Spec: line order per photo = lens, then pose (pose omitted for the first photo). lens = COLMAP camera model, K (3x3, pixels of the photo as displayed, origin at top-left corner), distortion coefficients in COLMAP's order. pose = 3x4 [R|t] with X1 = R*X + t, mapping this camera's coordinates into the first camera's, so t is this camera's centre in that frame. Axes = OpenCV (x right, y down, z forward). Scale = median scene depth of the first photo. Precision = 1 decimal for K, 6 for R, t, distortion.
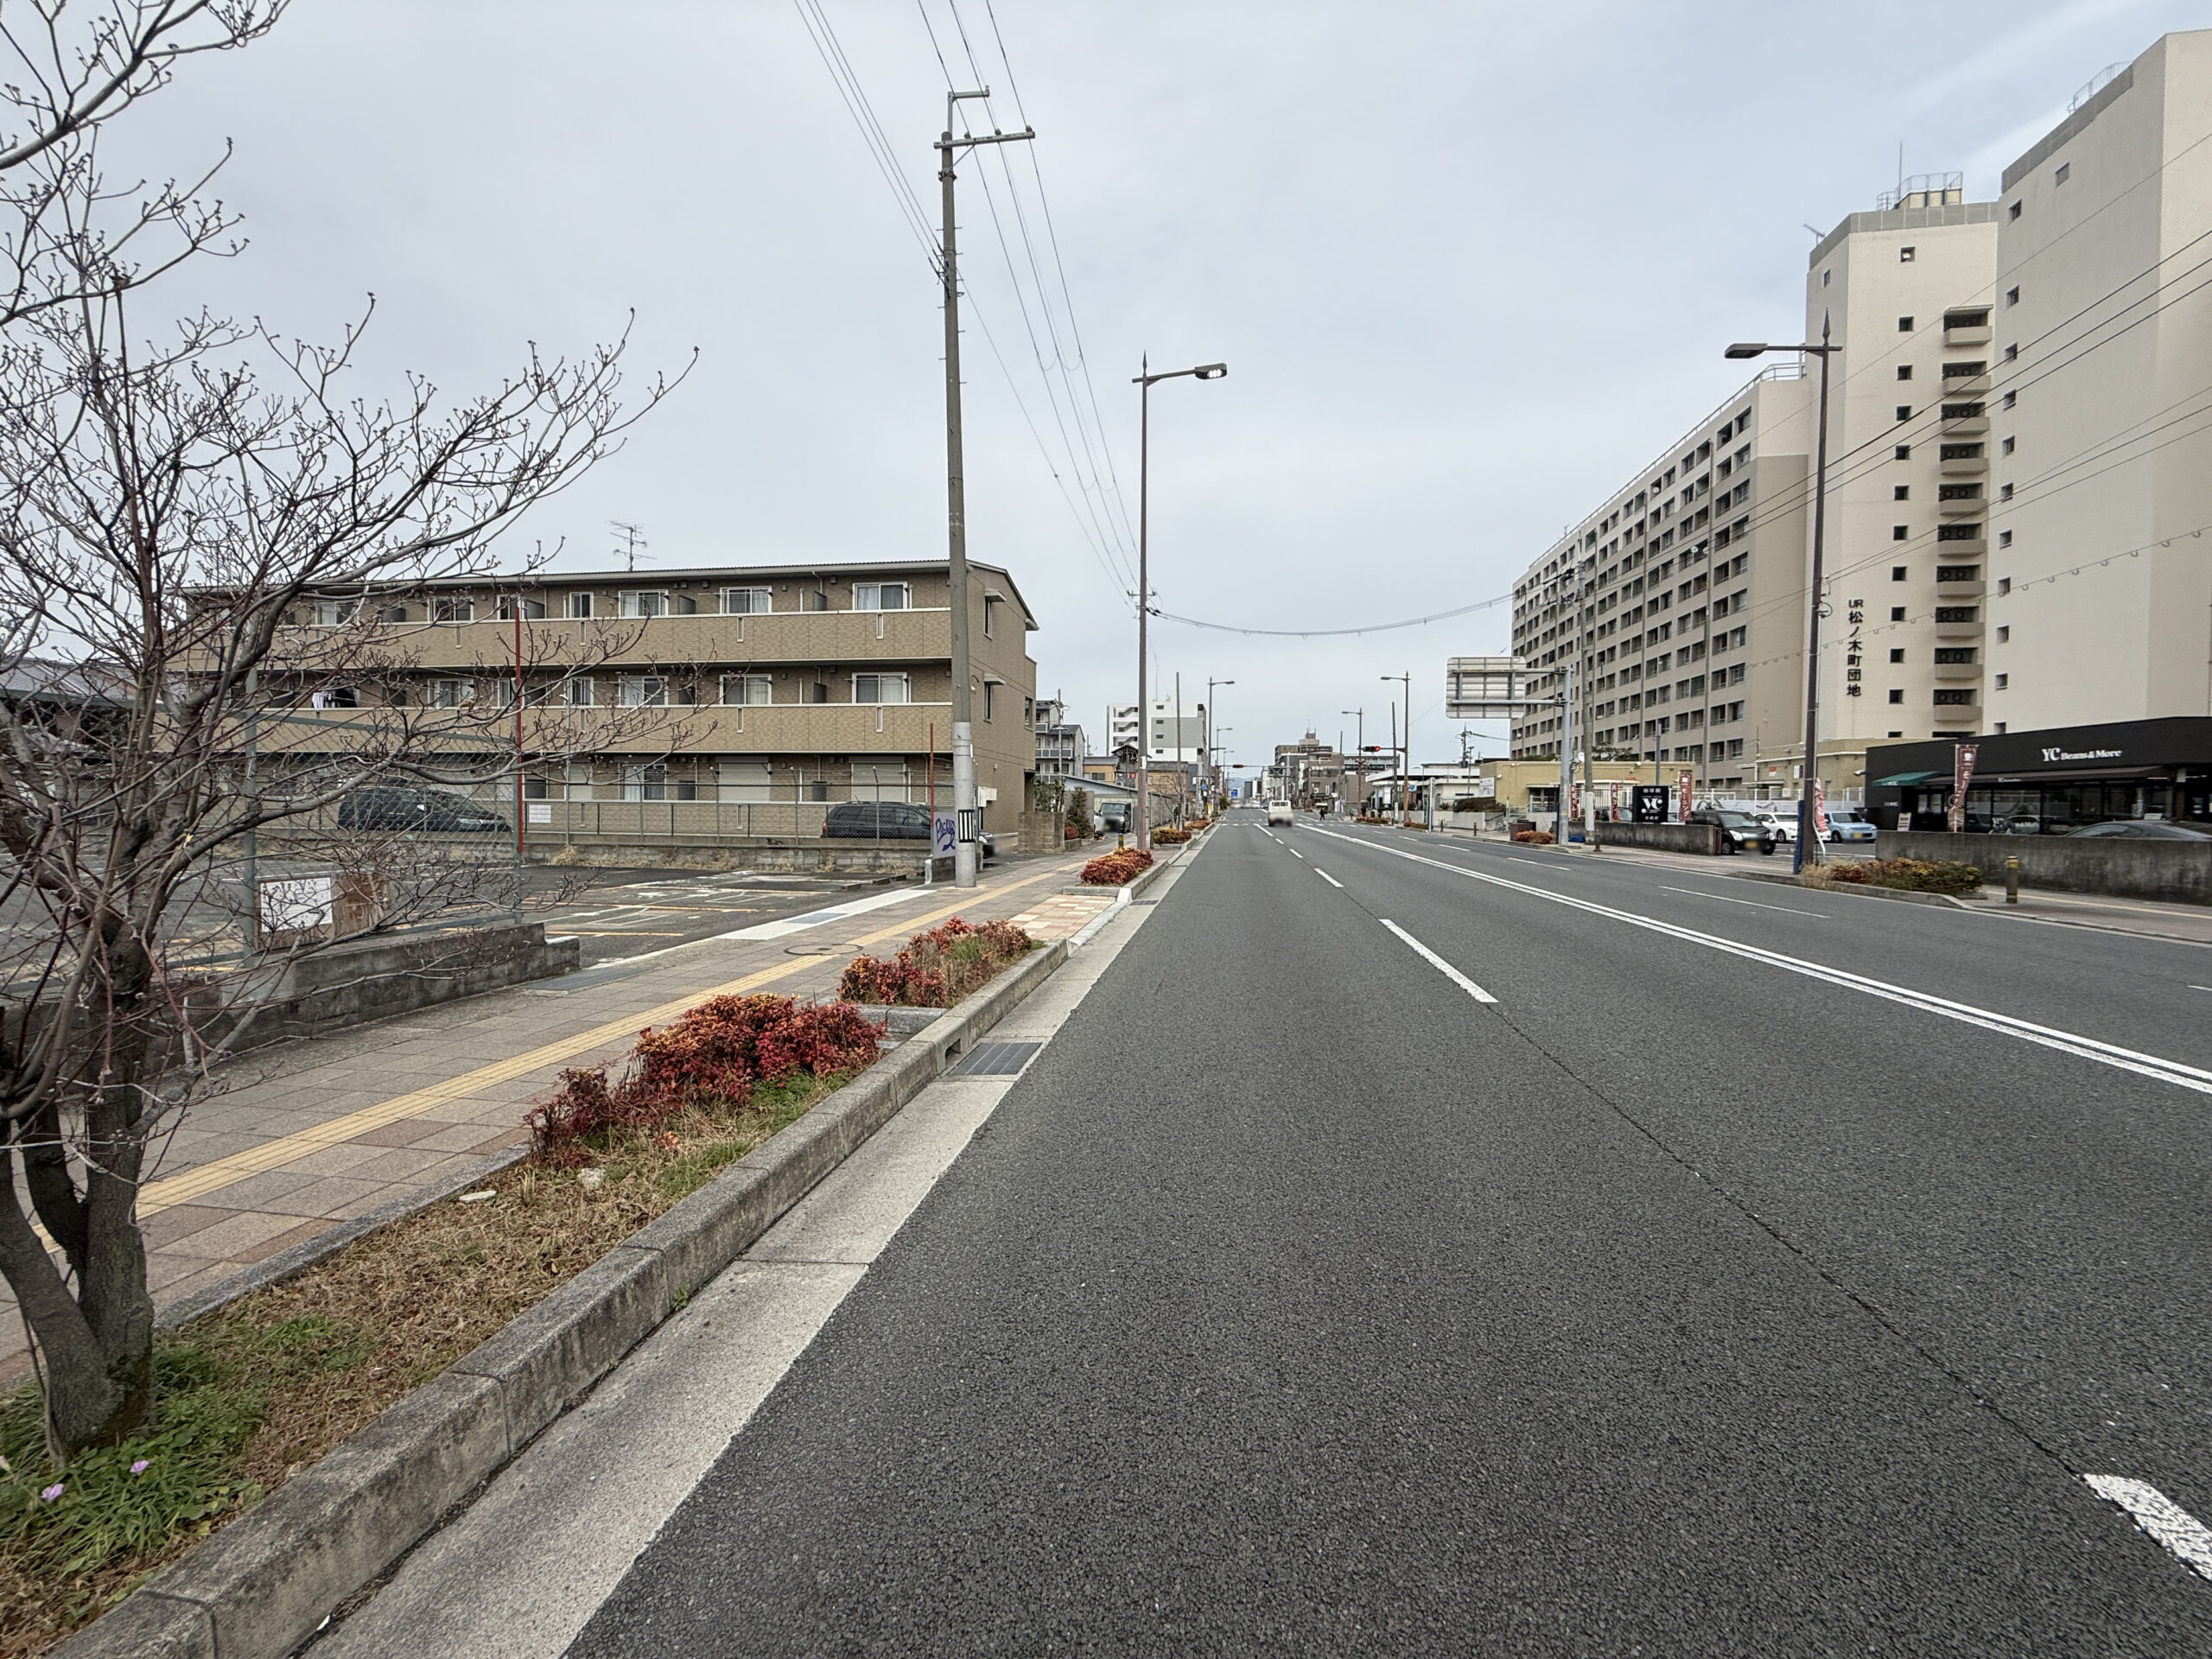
lens RADIAL K [[875.7, 0, 1099.8], [0, 875.7, 831.7], [0, 0, 1]] dist [0.000212, 0.000144]
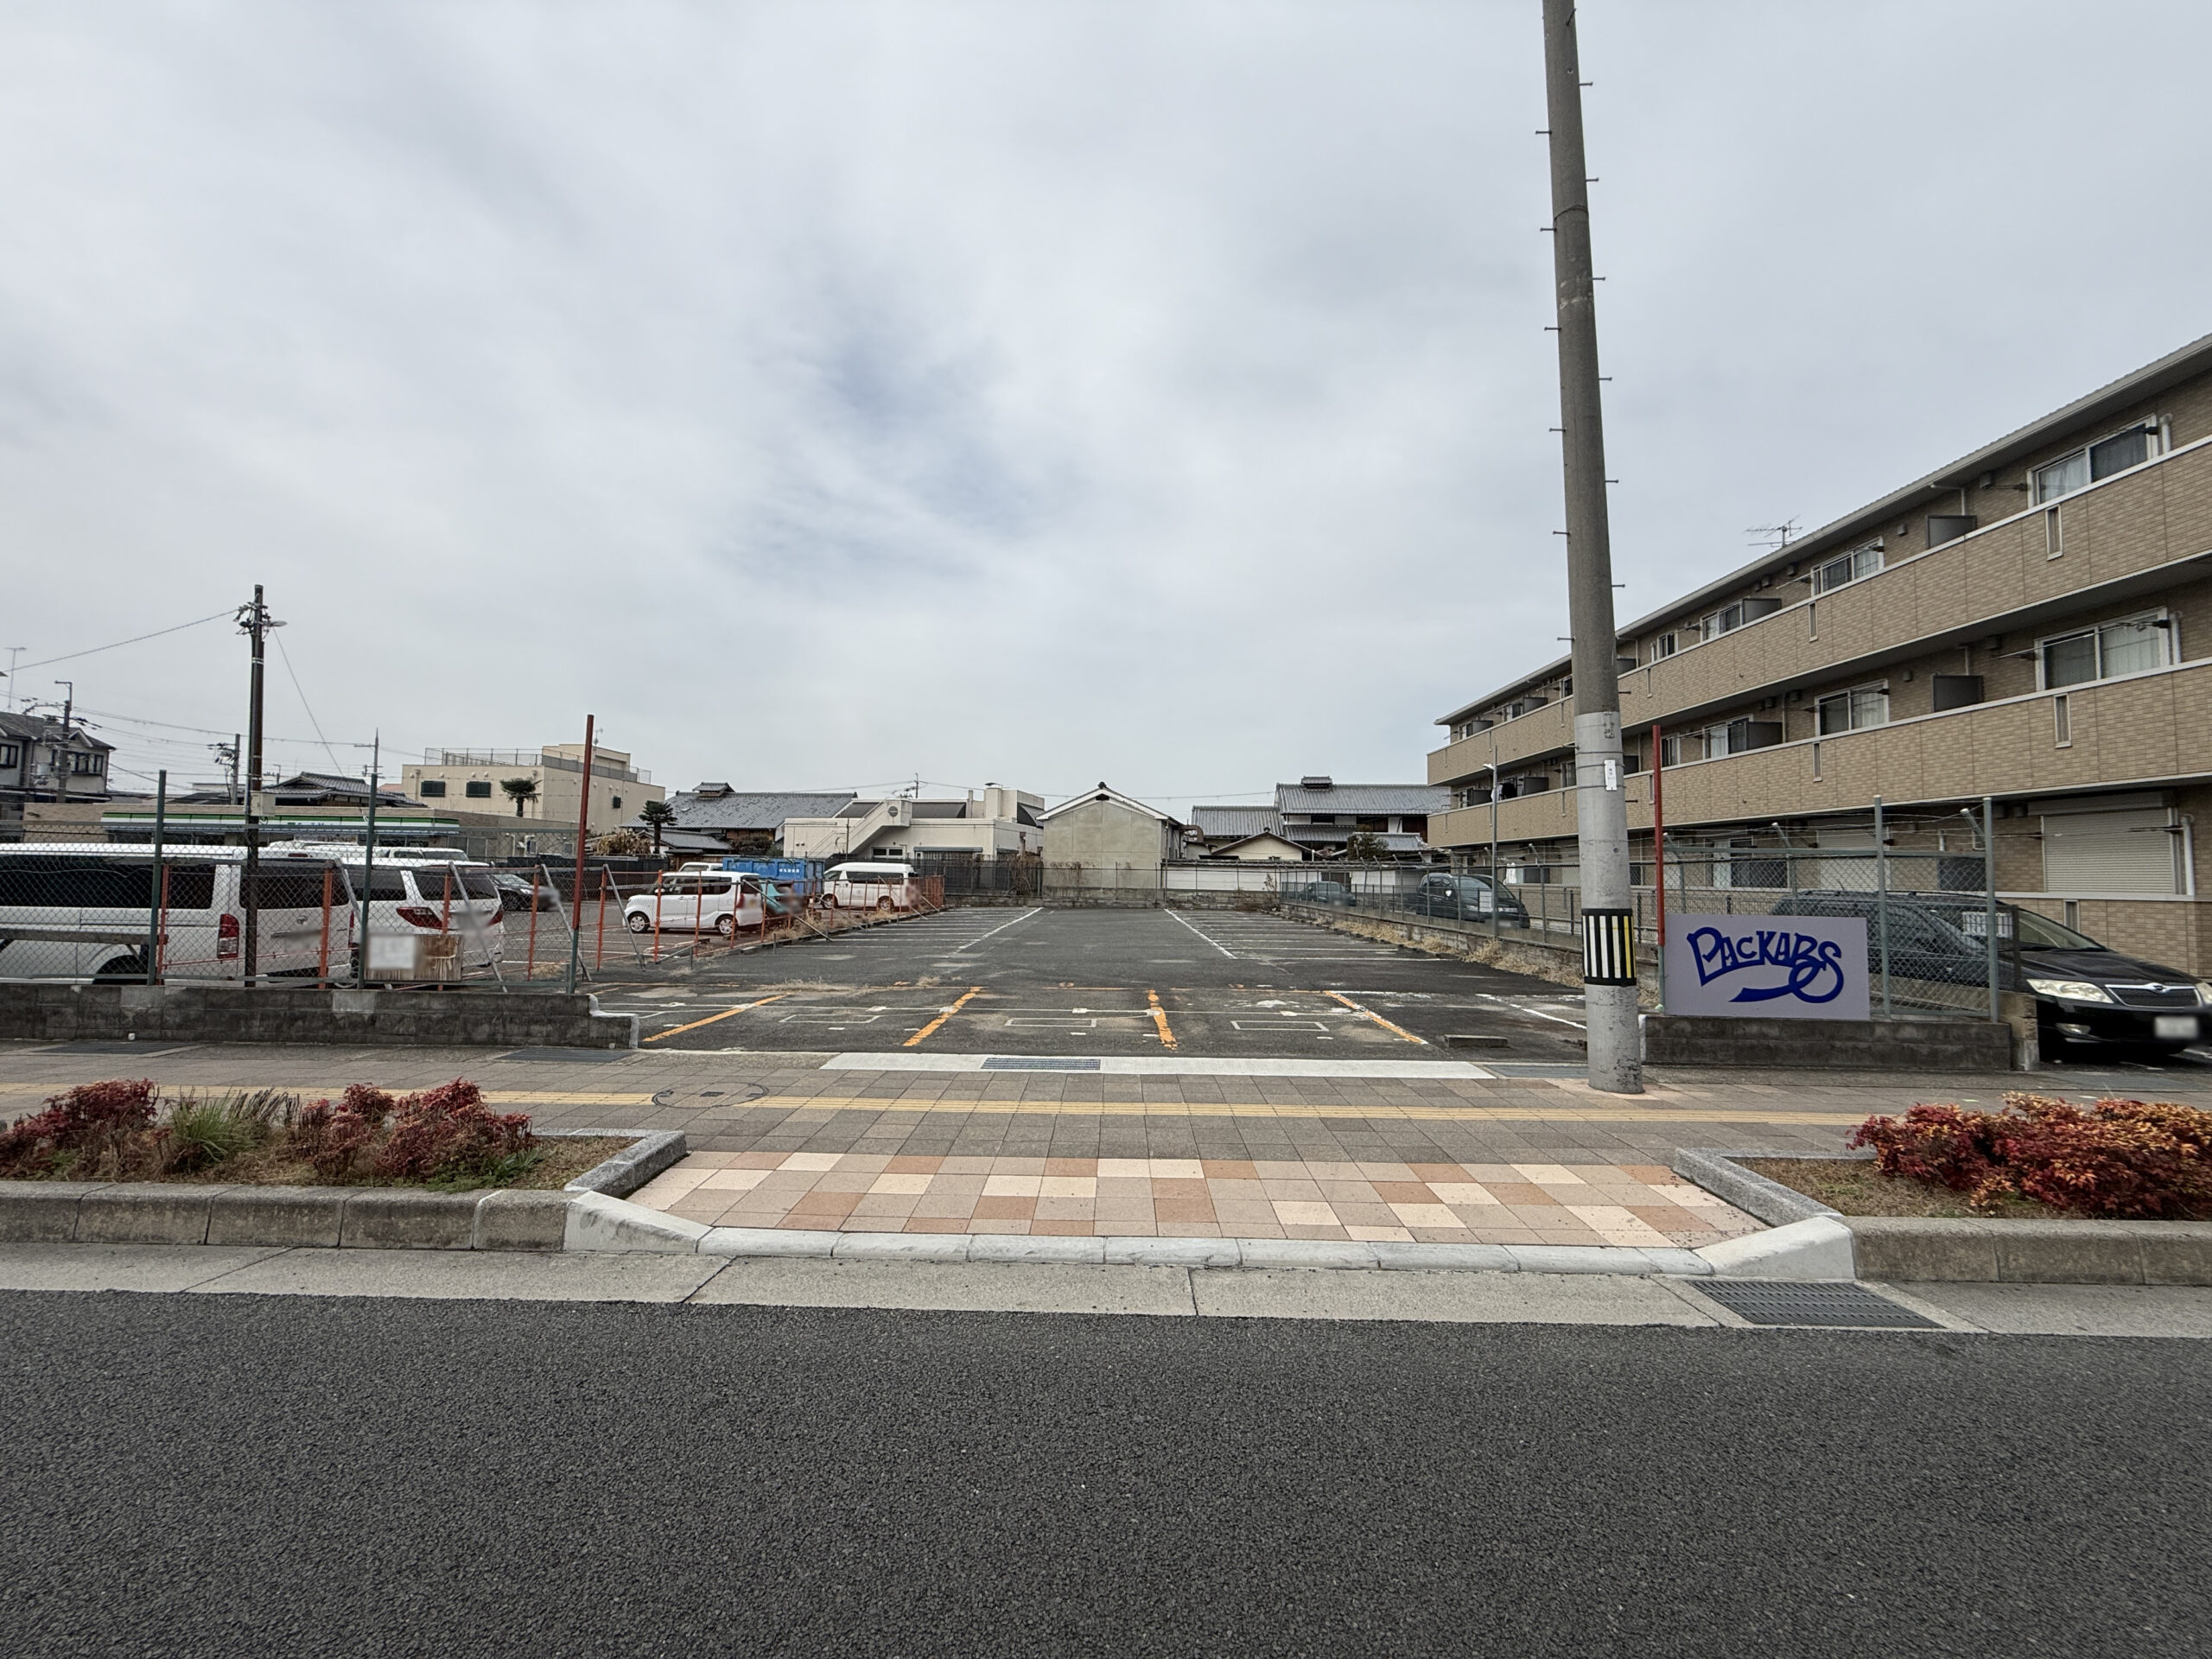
lens RADIAL K [[876.1, 0, 1100.7], [0, 876.1, 830.1], [0, 0, 1]] dist [0.001188, -0.000724]
pose [[0.132358, -0.060418, -0.989359, 0.186928], [-0.039856, 0.997009, -0.066217, -0.018771], [0.990400, 0.048196, 0.129554, 0.515172]]
